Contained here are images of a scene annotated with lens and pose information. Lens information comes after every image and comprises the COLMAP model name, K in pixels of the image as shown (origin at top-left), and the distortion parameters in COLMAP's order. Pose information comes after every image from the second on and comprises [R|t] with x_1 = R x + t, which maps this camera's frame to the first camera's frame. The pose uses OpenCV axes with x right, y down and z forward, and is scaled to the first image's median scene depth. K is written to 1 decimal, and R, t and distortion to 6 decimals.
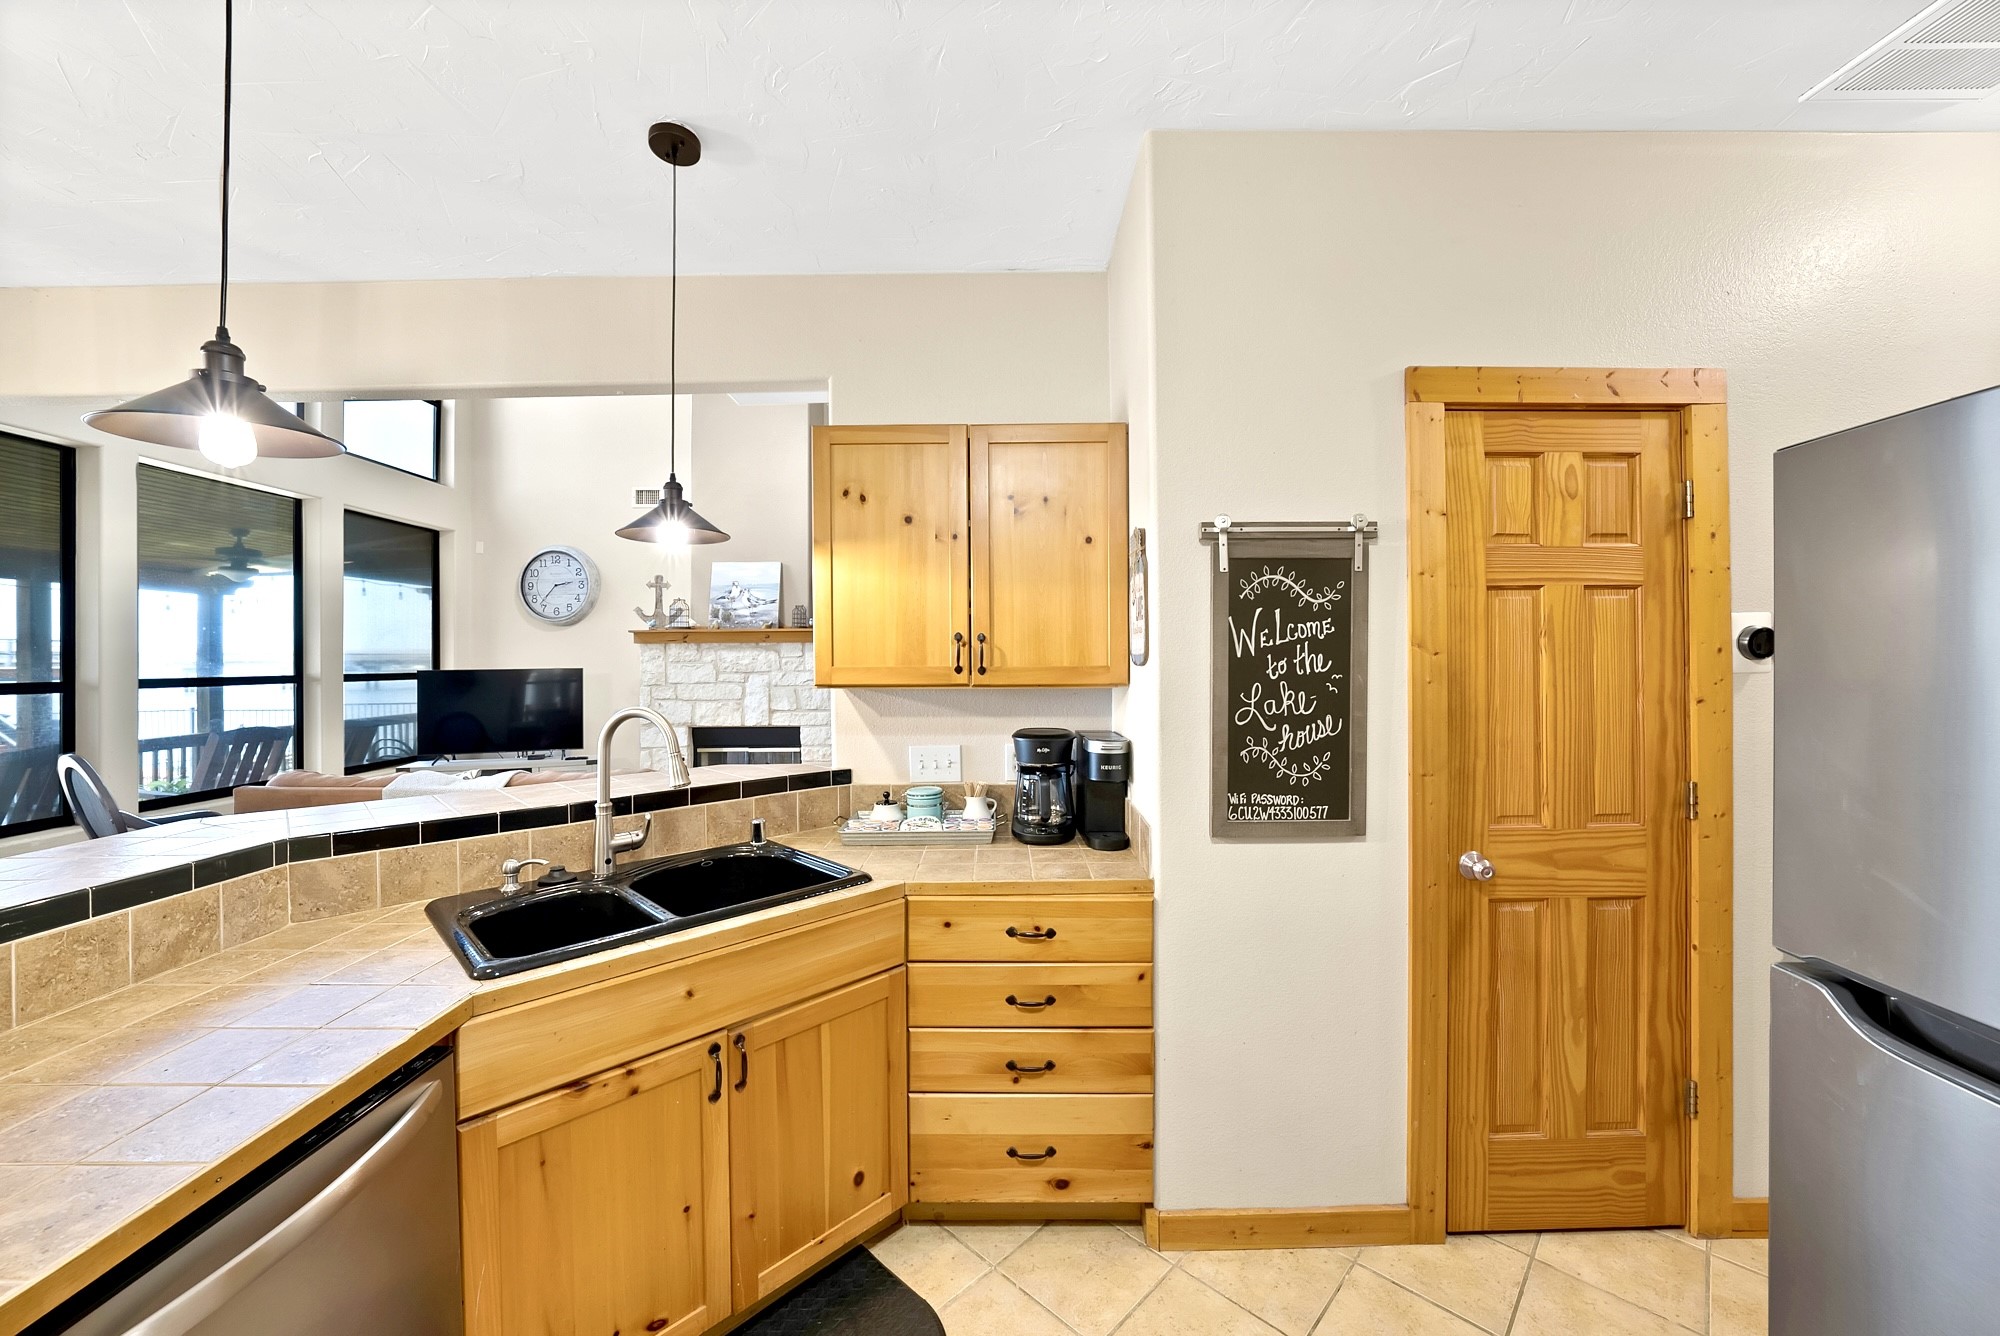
lens RADIAL K [[749.0, 0, 1010.0], [0, 749.0, 658.3], [0, 0, 1]] dist [-0.019505, 0.003885]
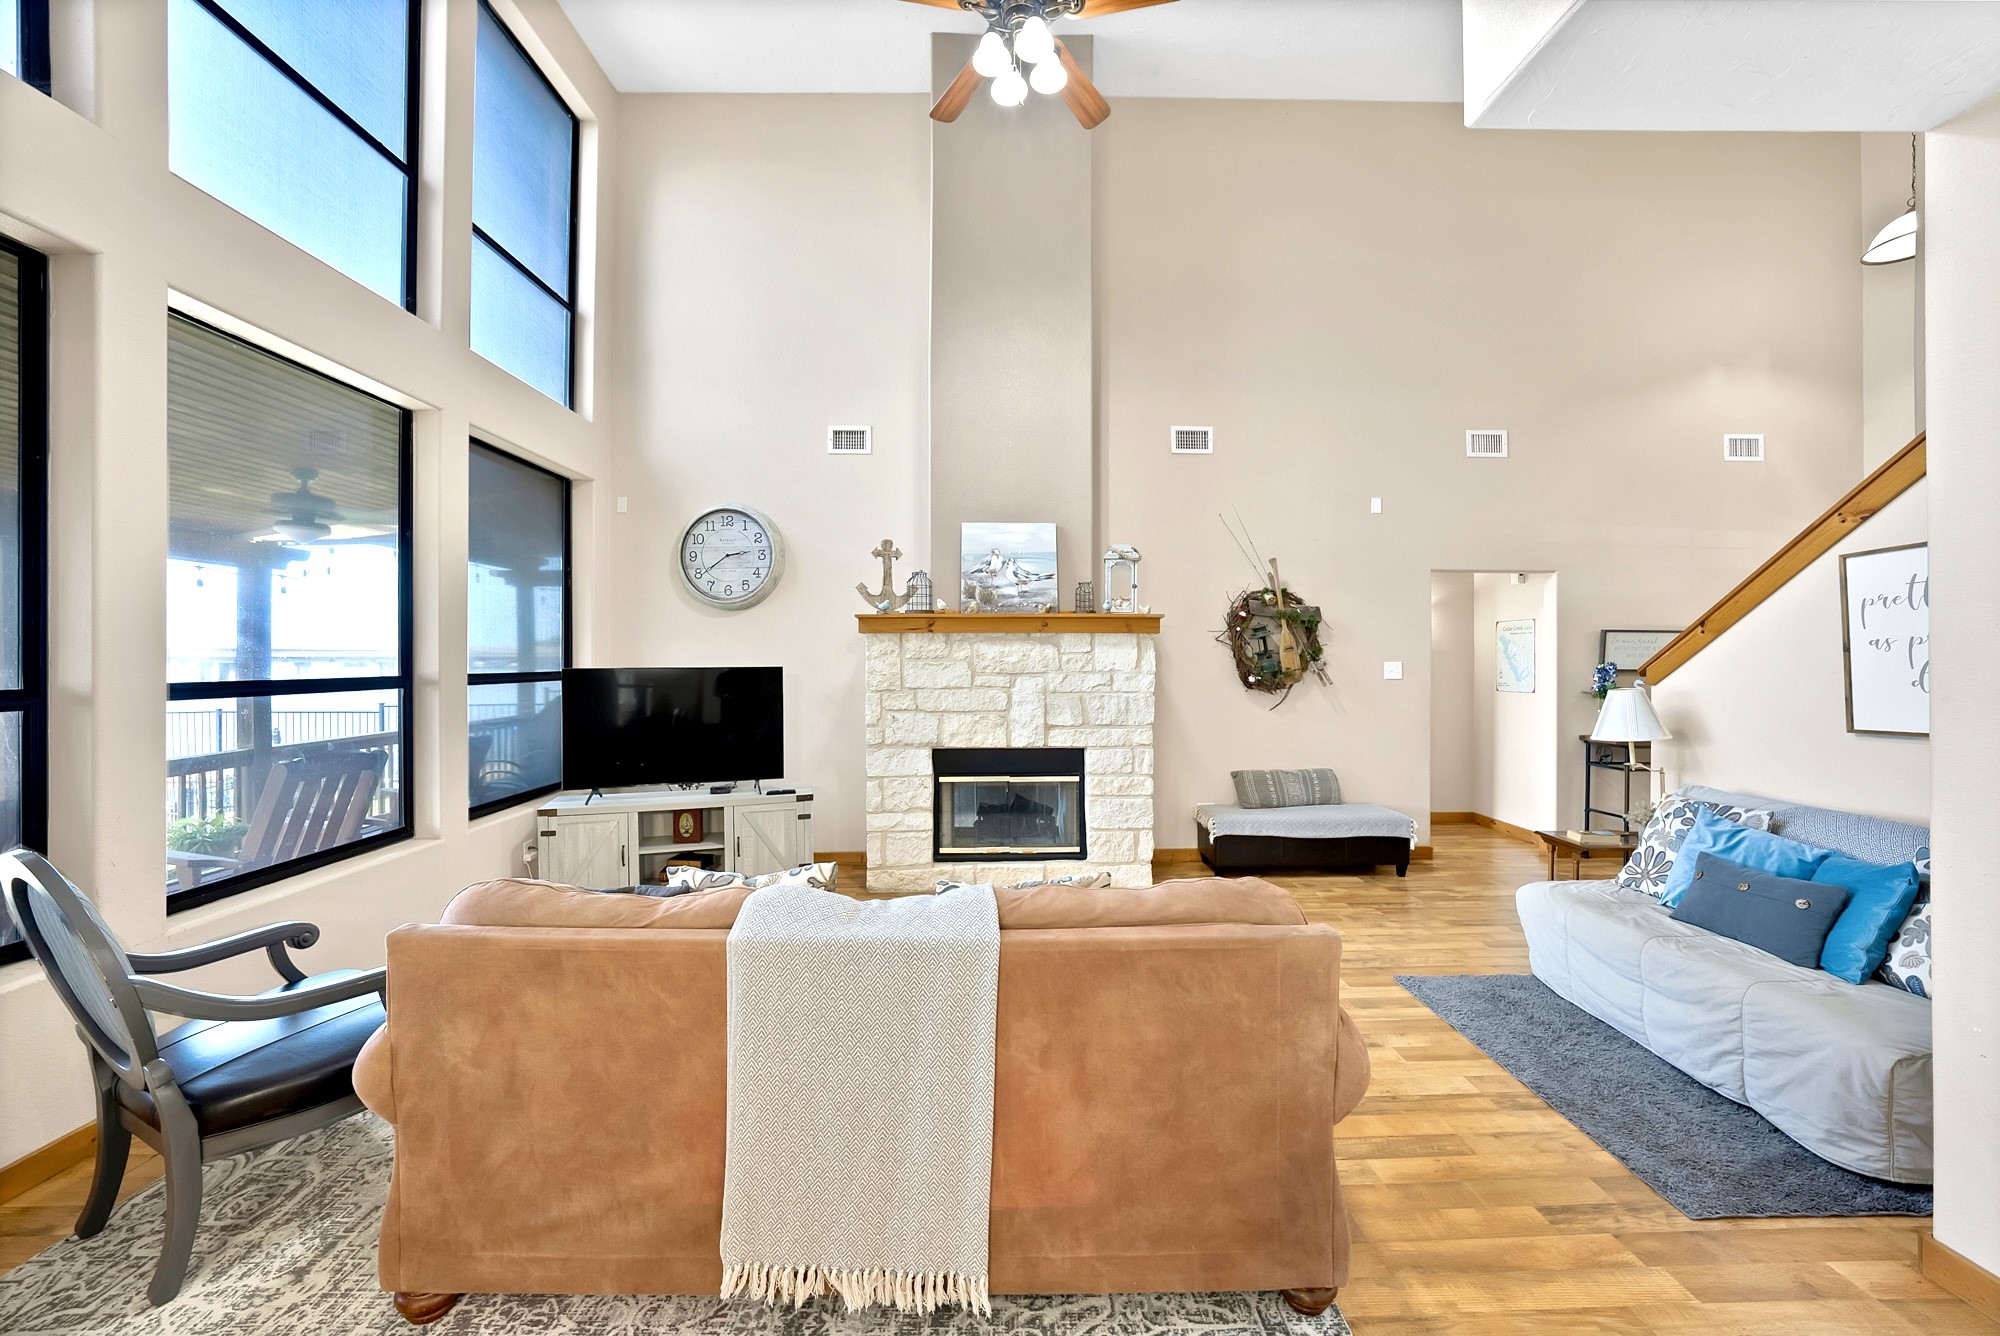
lens RADIAL K [[703.9, 0, 989.4], [0, 703.9, 663.8], [0, 0, 1]] dist [-0.011783, 0.000519]
pose [[0.999969, 0.004327, 0.006601, -0.380056], [-0.004368, 0.999971, 0.006174, 0.005170], [-0.006574, -0.006202, 0.999959, 0.315862]]
